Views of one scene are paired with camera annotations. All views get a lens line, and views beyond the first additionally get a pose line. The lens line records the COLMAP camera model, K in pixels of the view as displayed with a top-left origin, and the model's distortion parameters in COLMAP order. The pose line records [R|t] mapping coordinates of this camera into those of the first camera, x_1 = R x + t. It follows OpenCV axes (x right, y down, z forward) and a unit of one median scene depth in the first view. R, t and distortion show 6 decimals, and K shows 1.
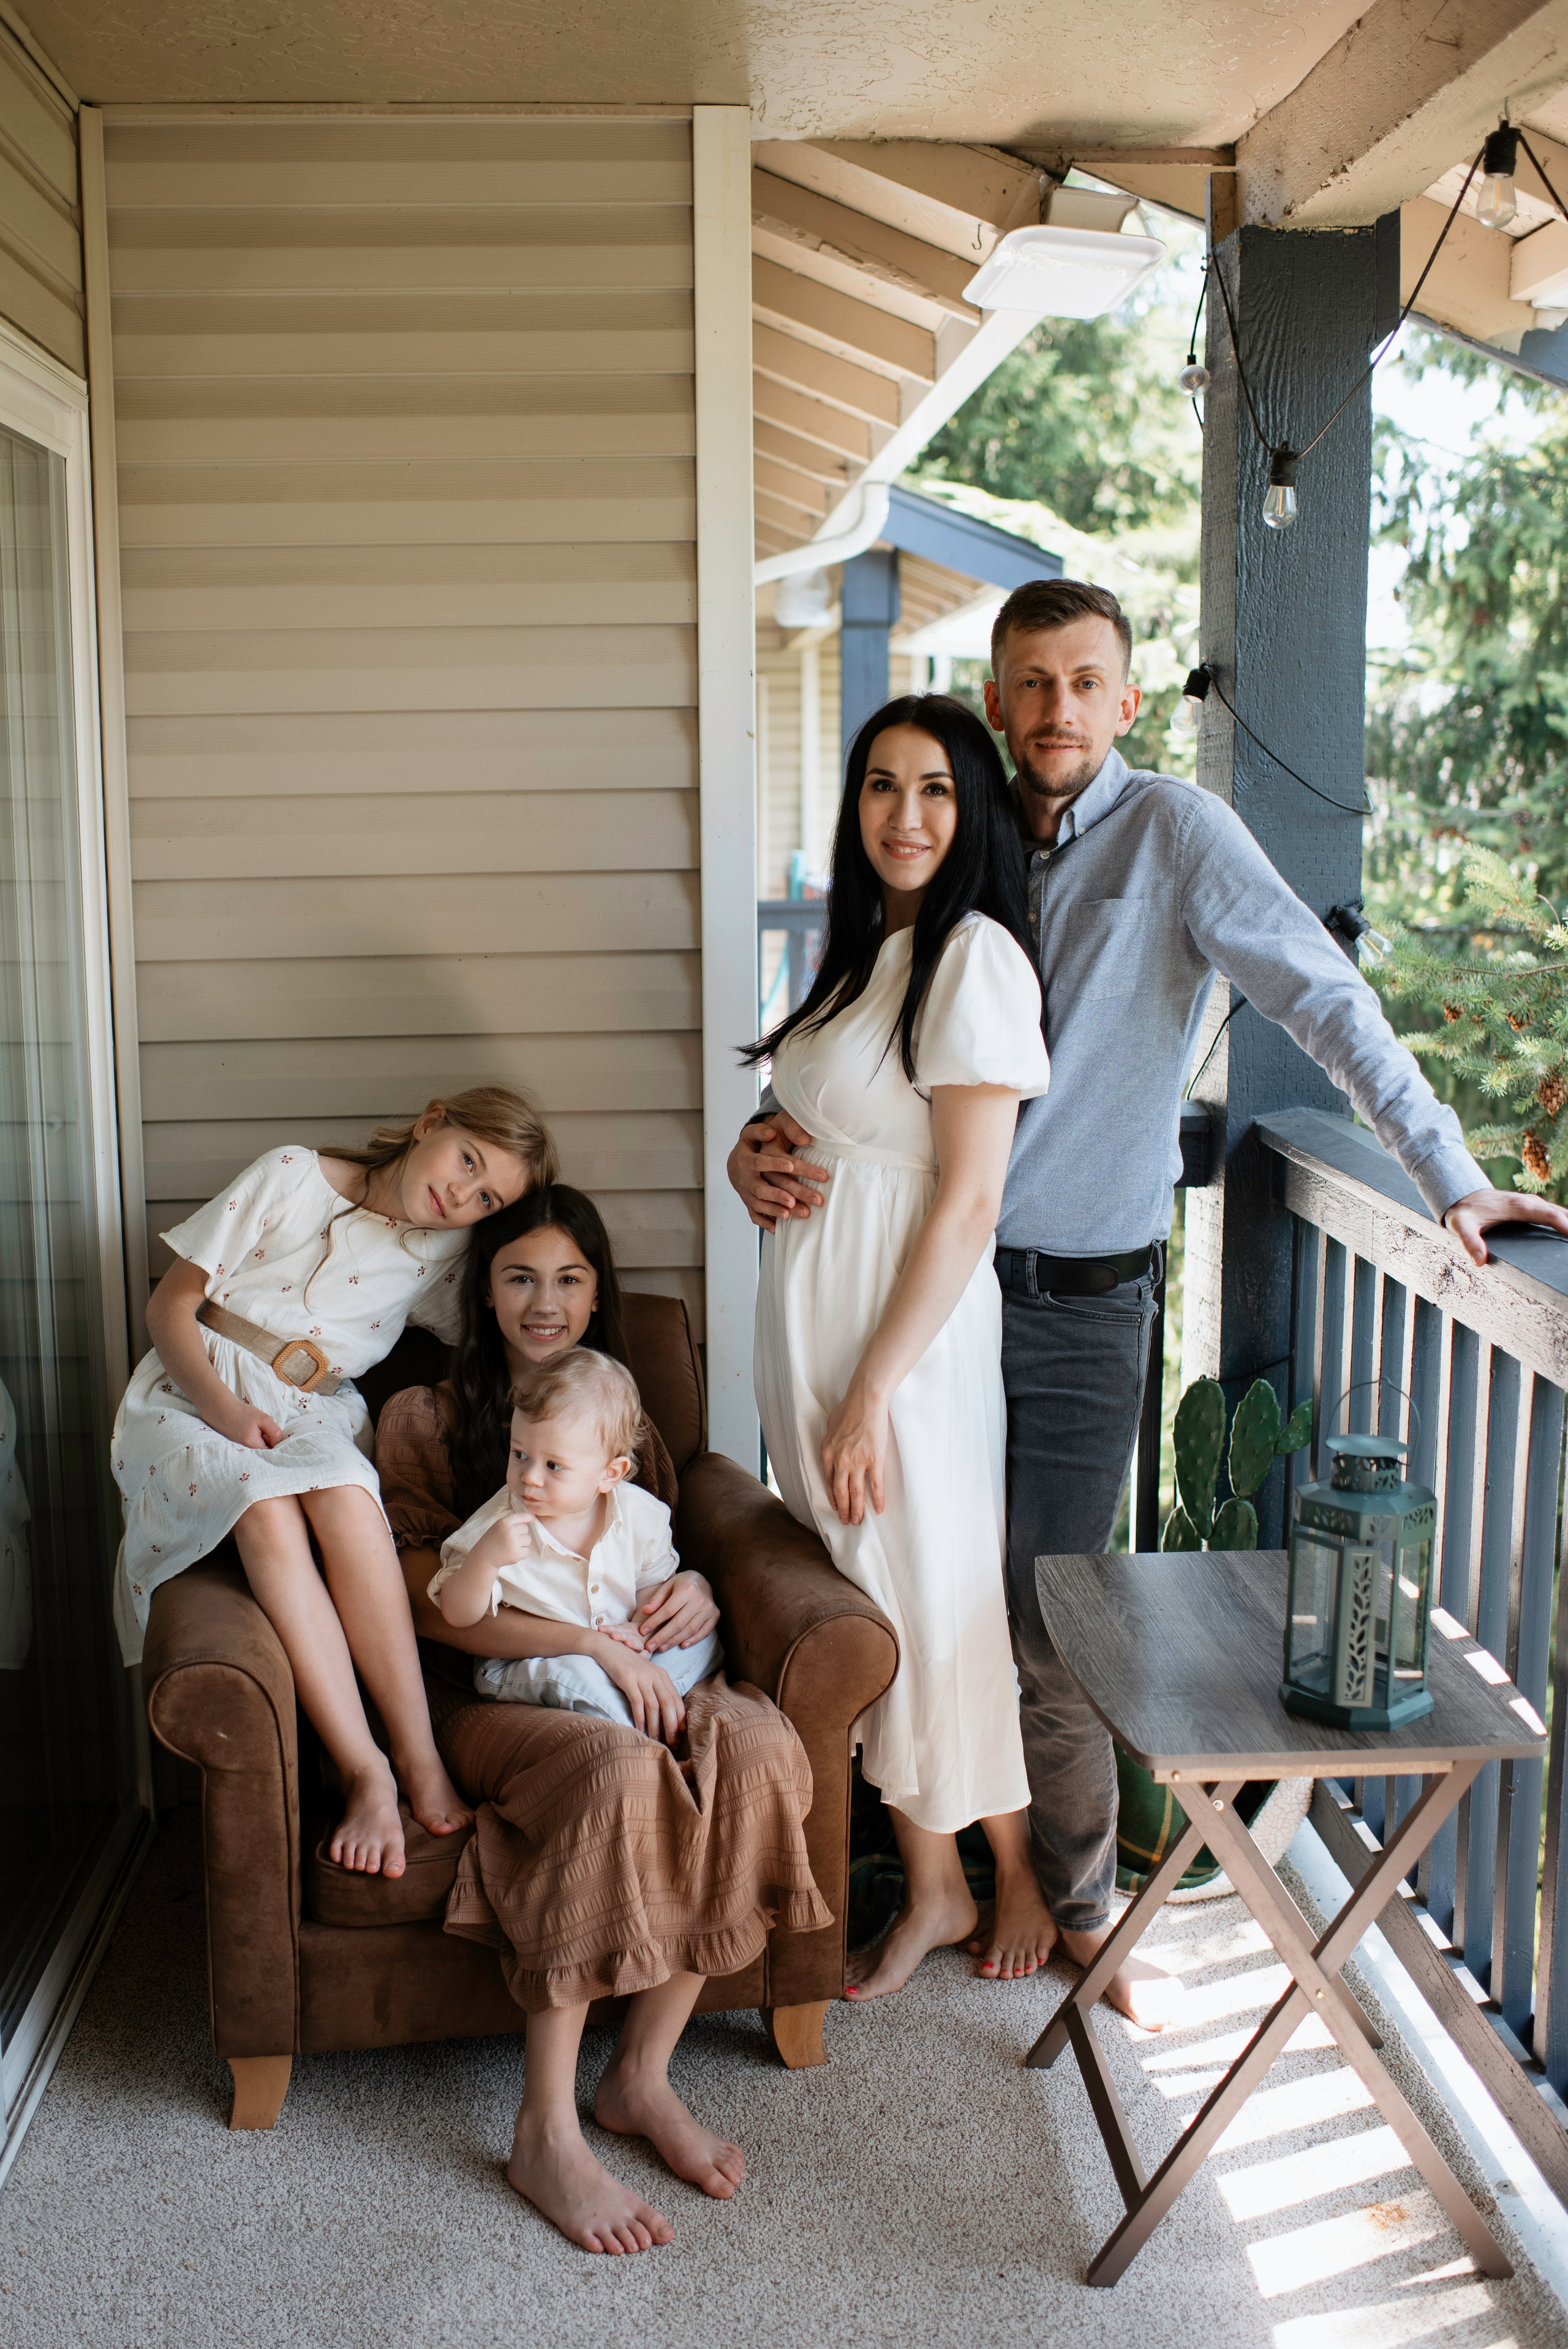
lens RADIAL K [[2326.9, 0, 784.0], [0, 2326.9, 1174.5], [0, 0, 1]] dist [-0.083330, -0.003442]
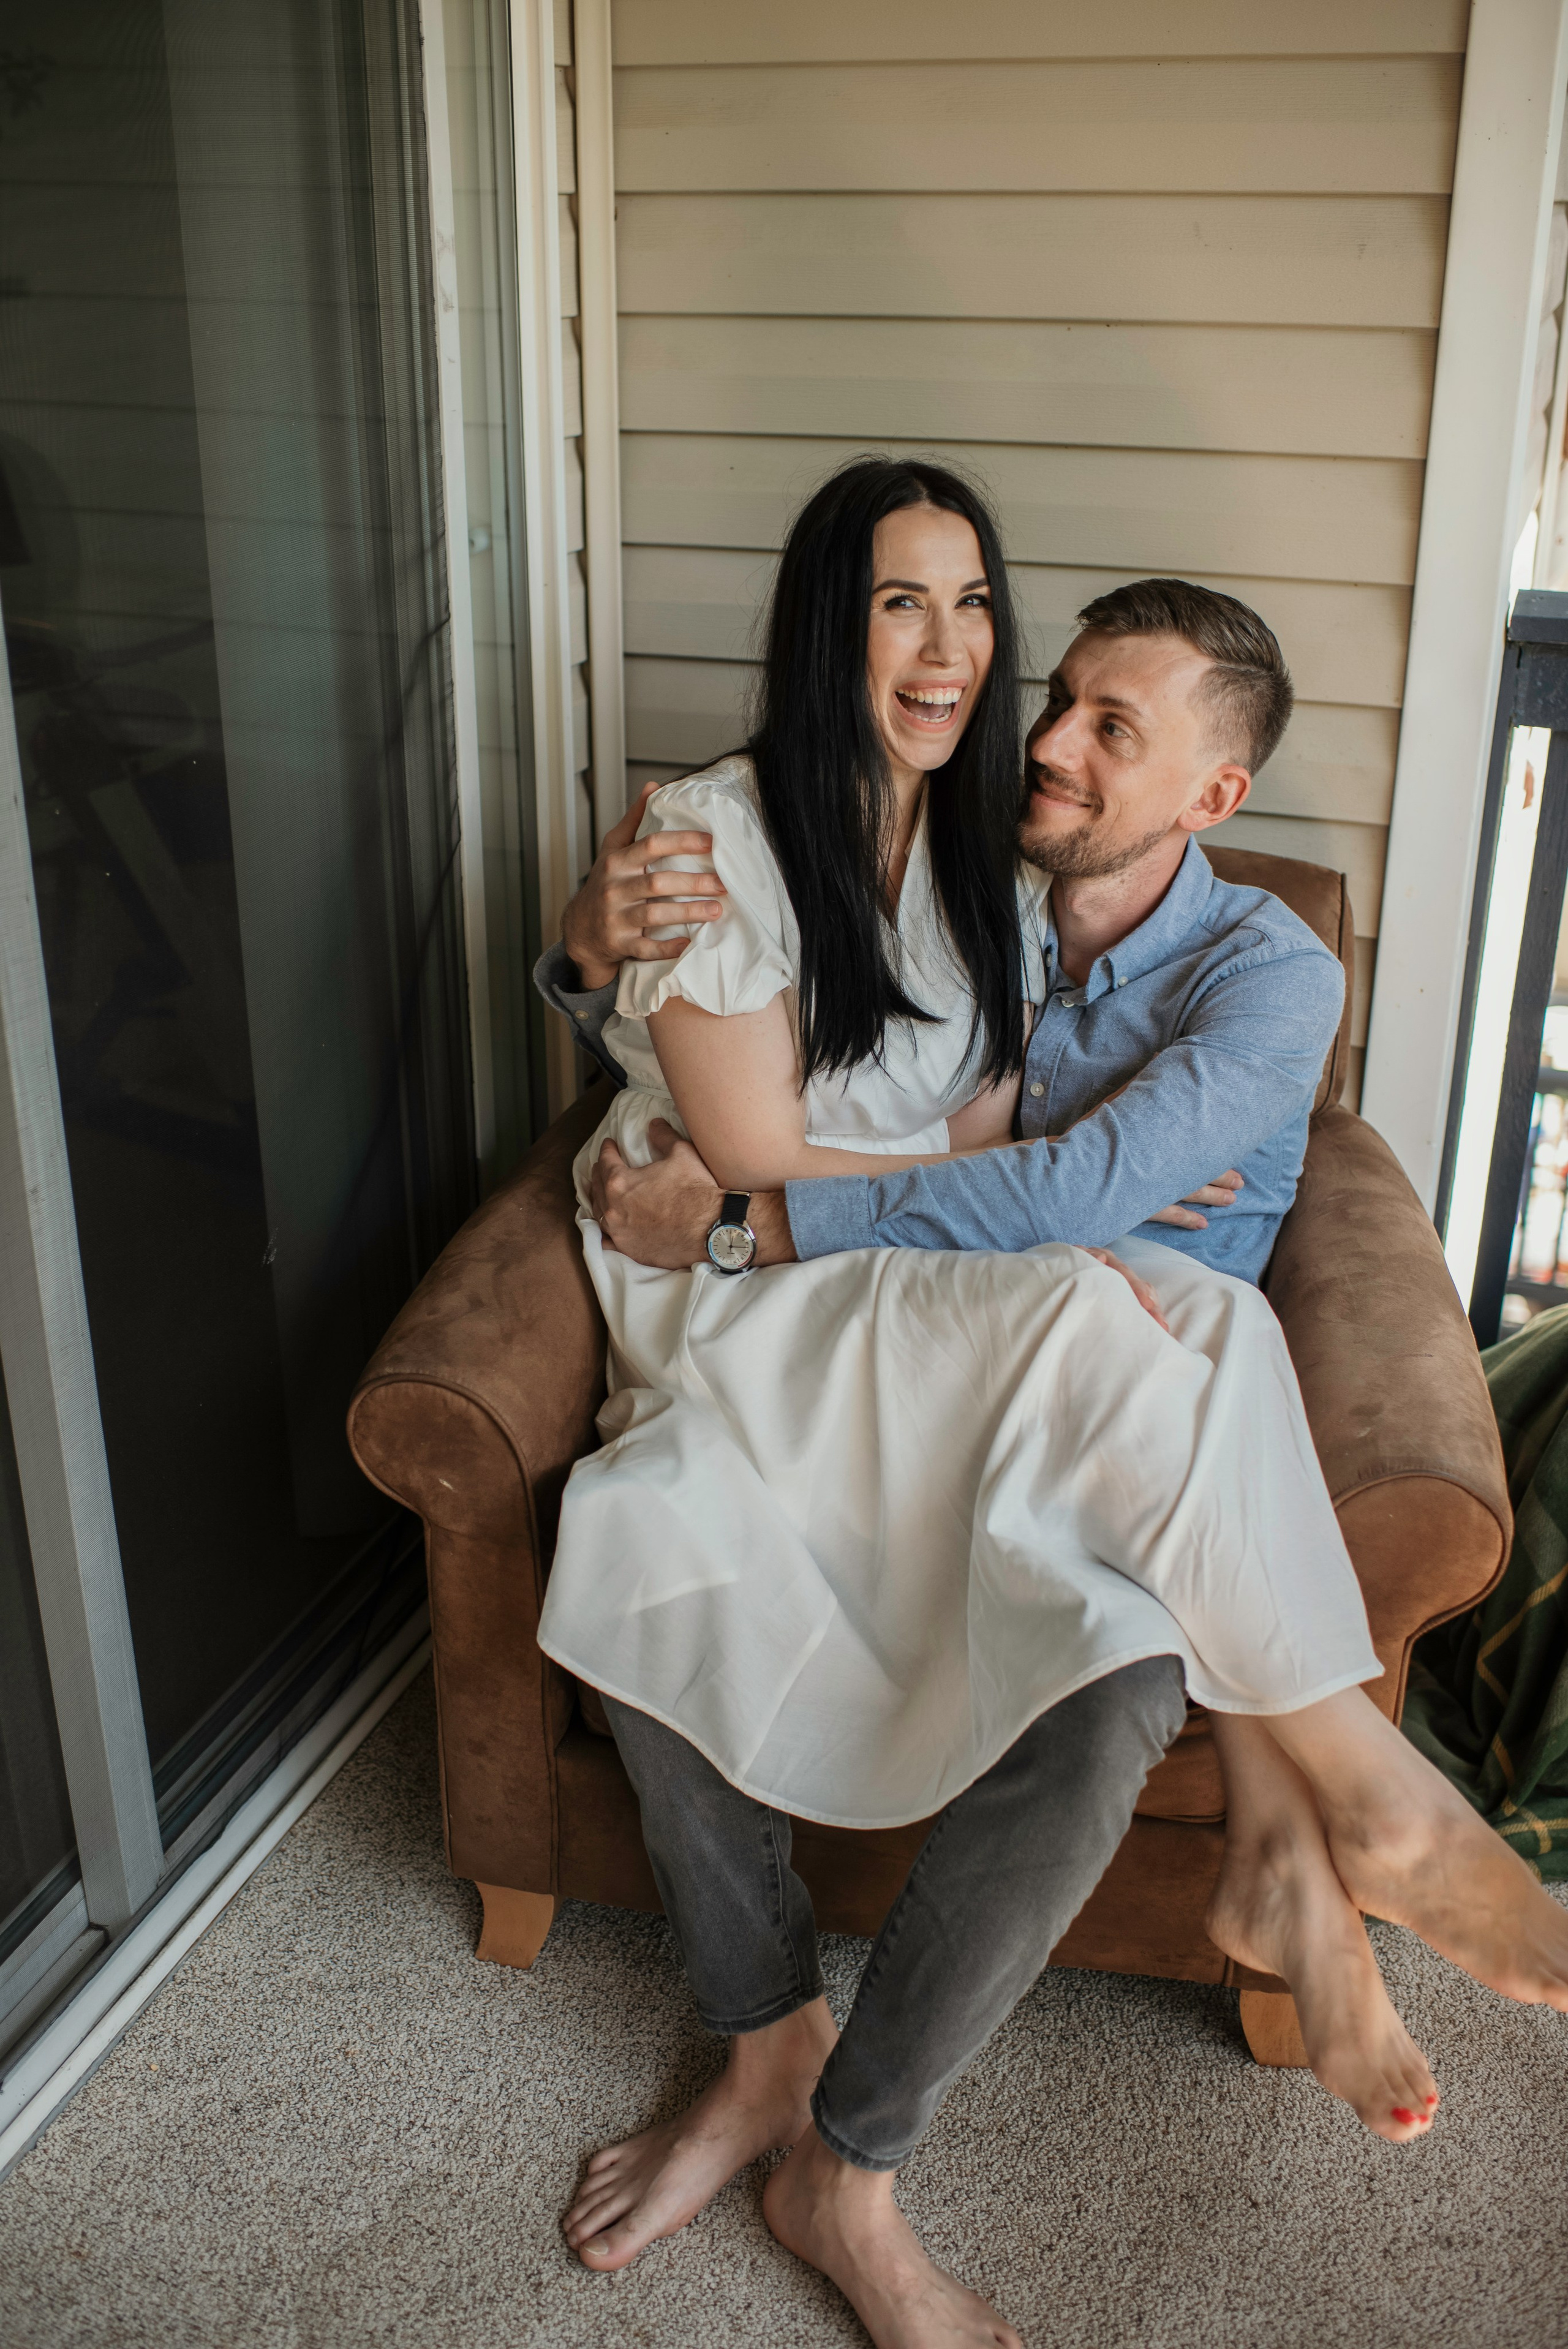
lens RADIAL K [[2326.9, 0, 784.0], [0, 2326.9, 1174.5], [0, 0, 1]] dist [-0.083330, -0.003442]
pose [[0.921650, 0.163060, -0.352098, 0.072454], [-0.073519, 0.964363, 0.254162, -0.025624], [0.380994, -0.208363, 0.900793, 0.417788]]
